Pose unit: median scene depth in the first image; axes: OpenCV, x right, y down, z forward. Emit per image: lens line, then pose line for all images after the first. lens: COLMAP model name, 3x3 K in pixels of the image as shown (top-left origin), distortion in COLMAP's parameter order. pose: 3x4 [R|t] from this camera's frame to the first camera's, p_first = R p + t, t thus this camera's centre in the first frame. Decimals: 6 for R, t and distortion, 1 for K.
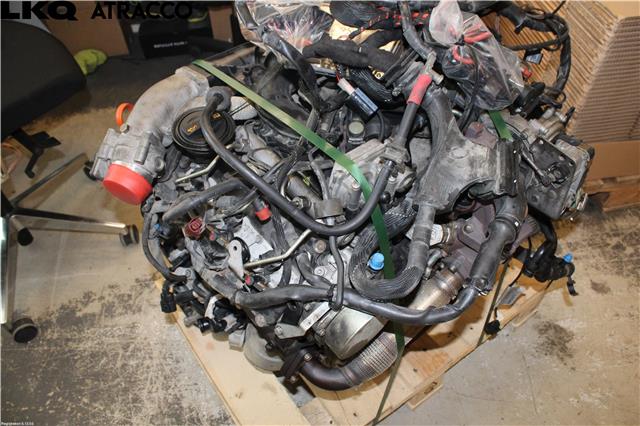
lens RADIAL K [[522.0, 0, 320.0], [0, 522.0, 213.0], [0, 0, 1]] dist [-0.172027, 0.132925]
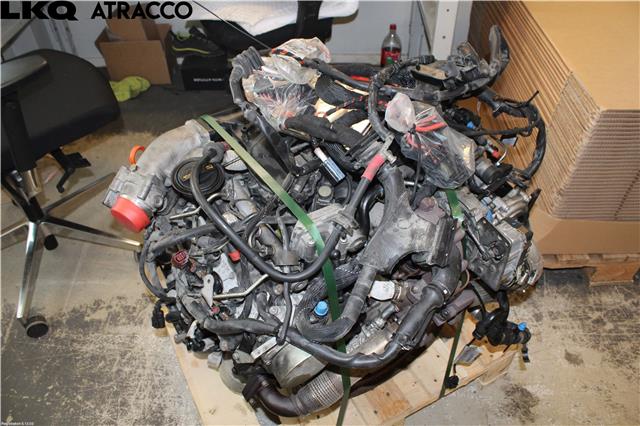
lens RADIAL K [[522.0, 0, 320.0], [0, 522.0, 213.0], [0, 0, 1]] dist [-0.172027, 0.132925]
pose [[0.990842, 0.116657, -0.067993, 0.129668], [-0.120891, 0.990735, -0.061891, -0.037866], [0.060143, 0.069544, 0.995764, -0.143978]]
